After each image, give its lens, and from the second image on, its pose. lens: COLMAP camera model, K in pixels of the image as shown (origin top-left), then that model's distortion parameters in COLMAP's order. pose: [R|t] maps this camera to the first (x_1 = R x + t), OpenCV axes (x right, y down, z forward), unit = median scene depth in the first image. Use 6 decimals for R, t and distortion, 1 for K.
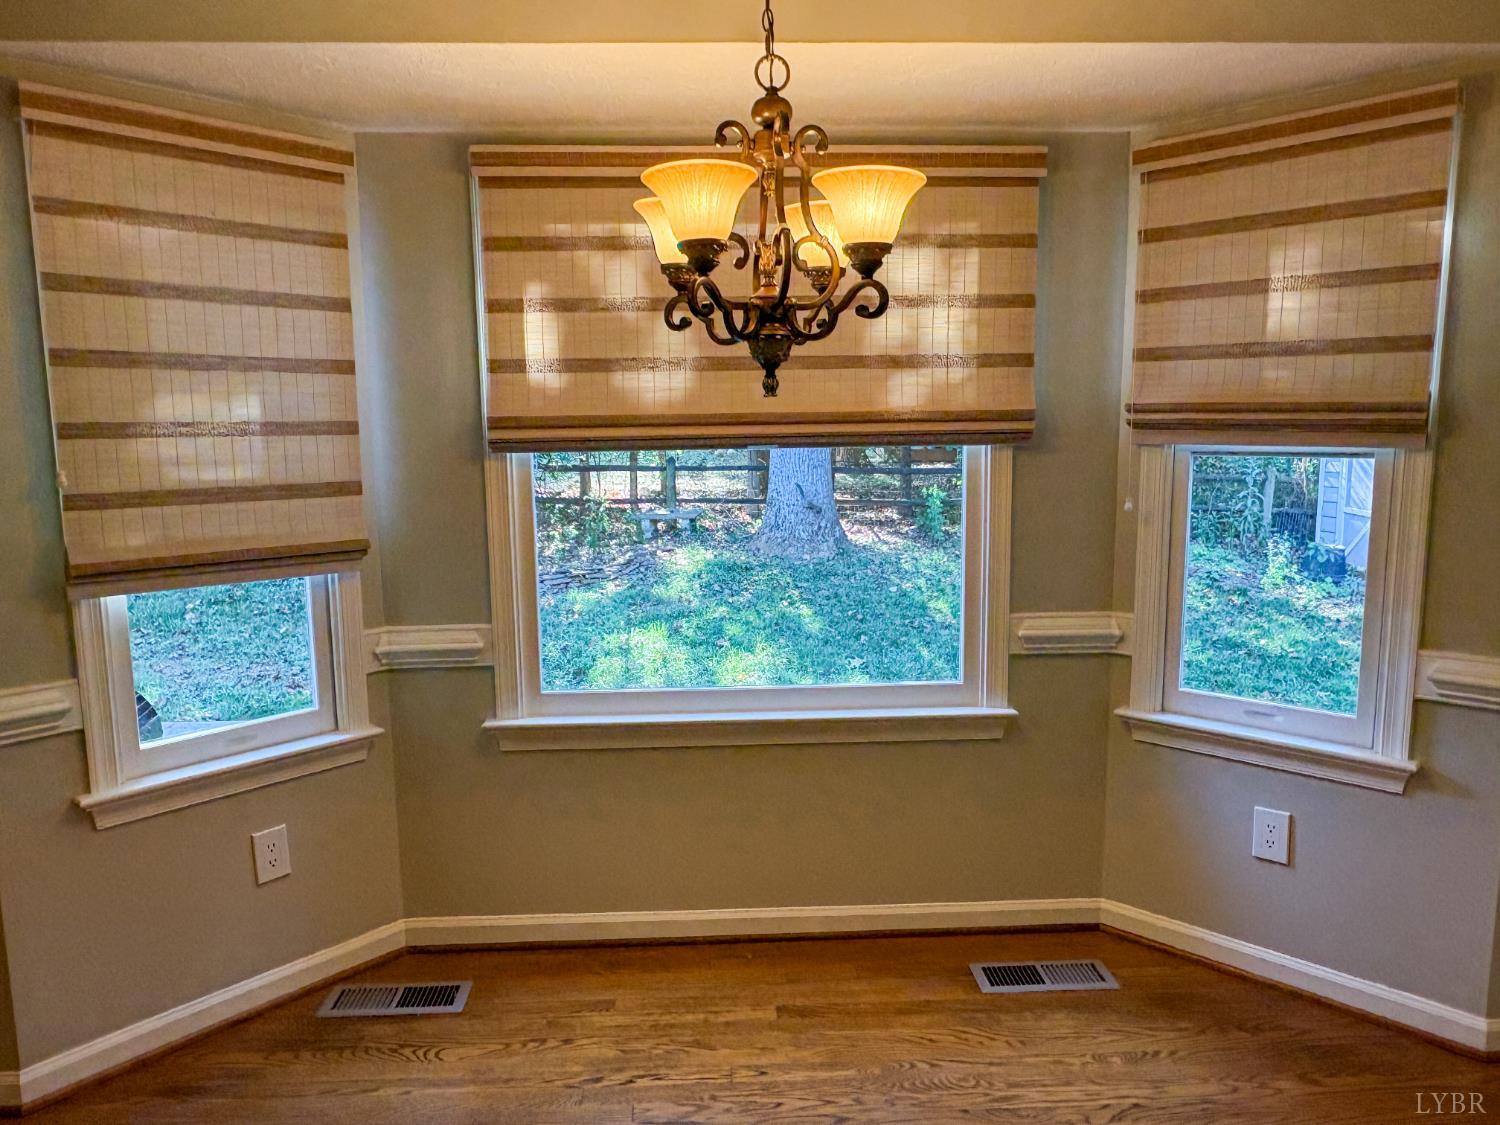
lens RADIAL K [[1046.7, 0, 753.2], [0, 1046.7, 566.3], [0, 0, 1]] dist [-0.003780, -0.002752]
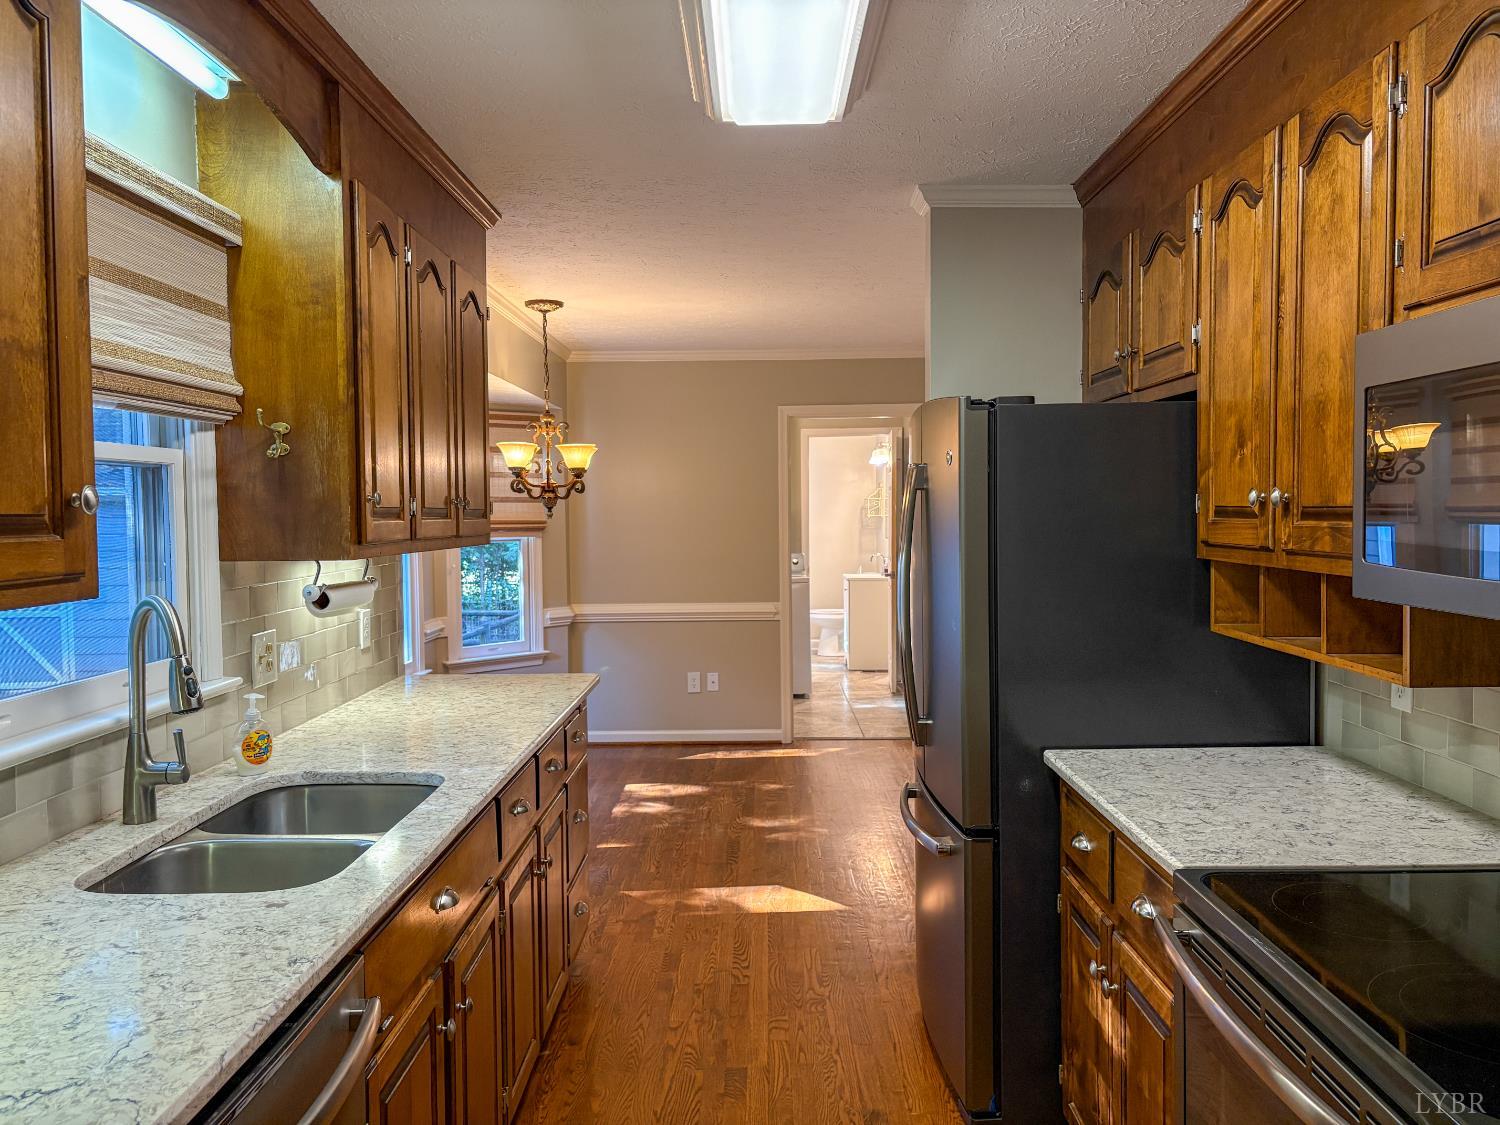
lens RADIAL K [[1140.7, 0, 747.5], [0, 1140.7, 557.5], [0, 0, 1]] dist [0.046610, -0.044766]
pose [[0.048599, -0.033712, 0.998249, -2.247673], [0.149623, 0.988399, 0.026095, -0.050197], [-0.987548, 0.148093, 0.053079, 0.275708]]
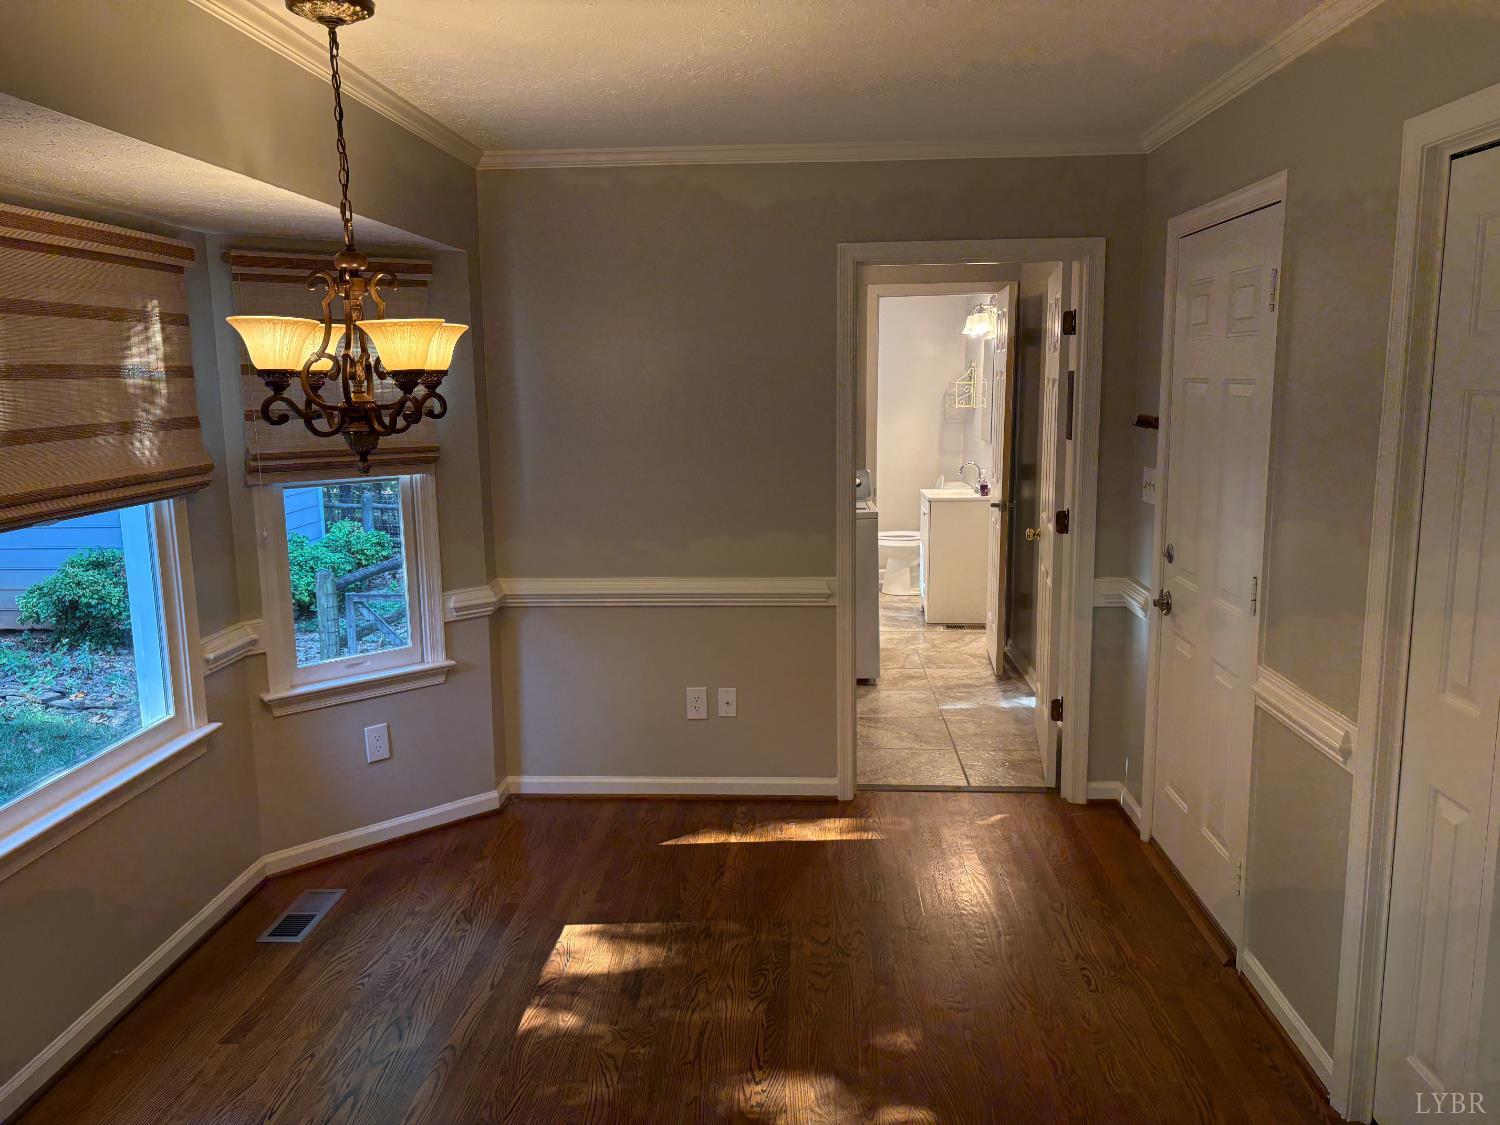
lens RADIAL K [[1140.7, 0, 752.3], [0, 1140.7, 575.9], [0, 0, 1]] dist [0.046610, -0.044766]
pose [[0.088457, -0.167446, 0.981905, -1.056820], [0.152477, 0.976427, 0.152775, -0.143733], [-0.984340, 0.136204, 0.111904, 0.295571]]
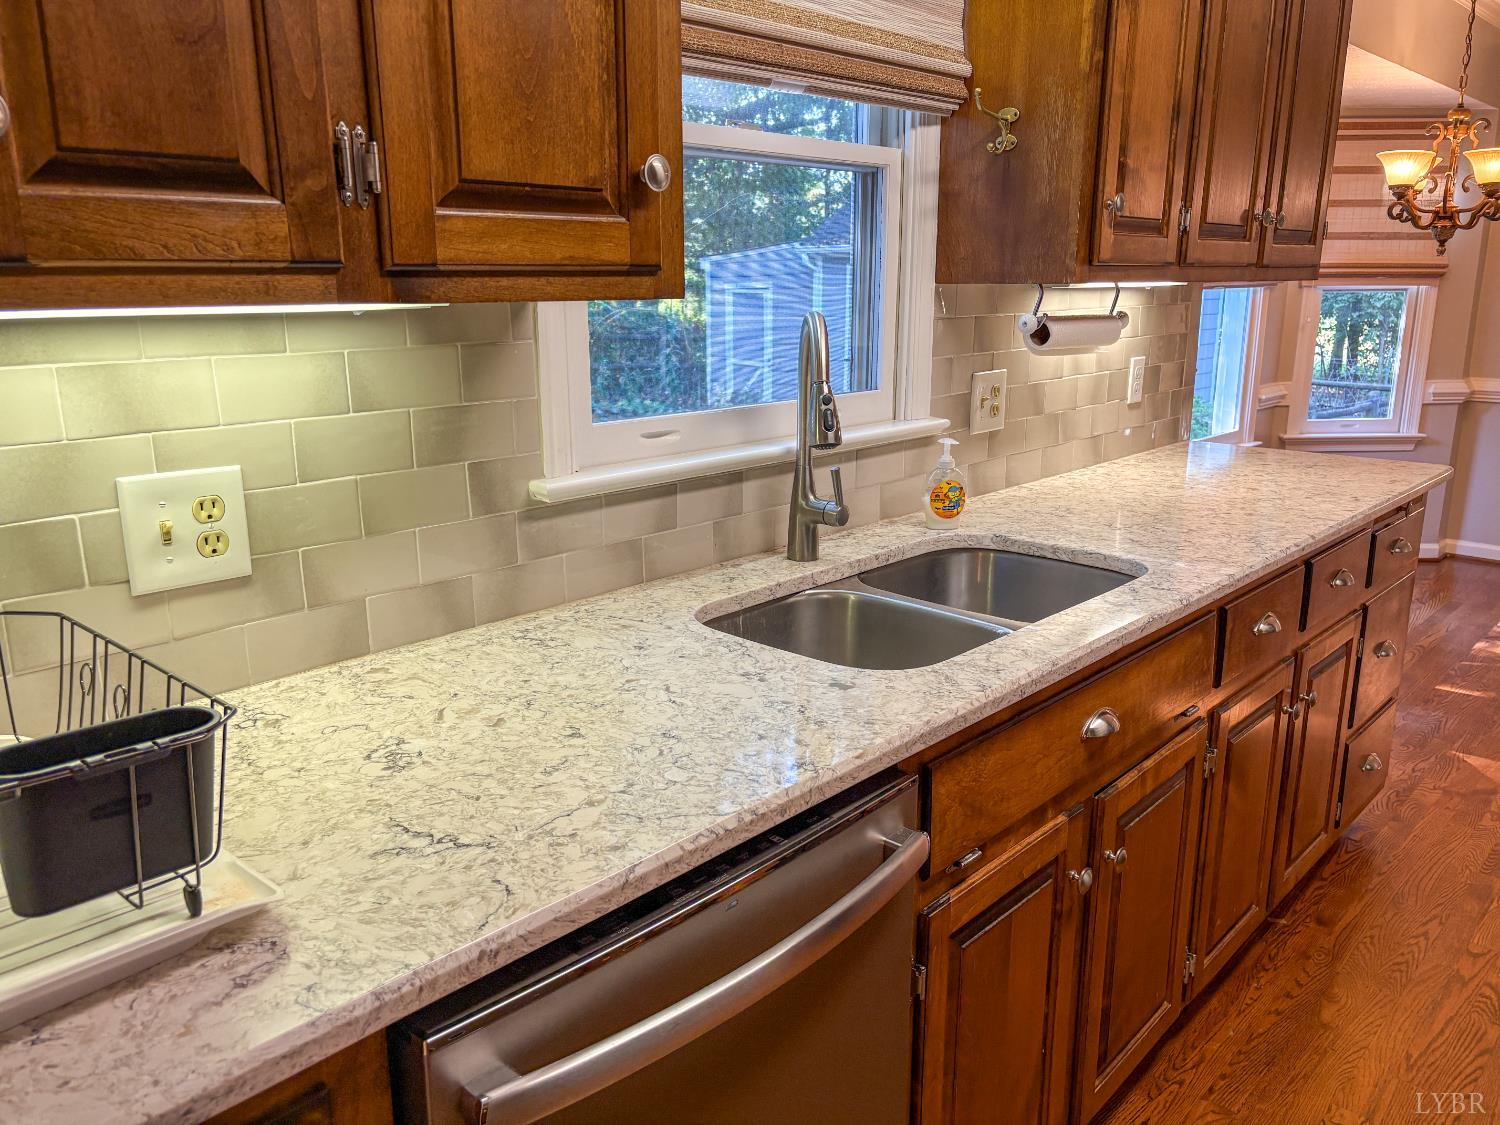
lens RADIAL K [[1140.7, 0, 748.5], [0, 1140.7, 561.1], [0, 0, 1]] dist [0.046610, -0.044766]
pose [[0.707484, -0.164108, 0.687412, -1.987500], [0.097328, 0.986023, 0.135226, -0.009942], [-0.699995, -0.028766, 0.713568, 0.251942]]
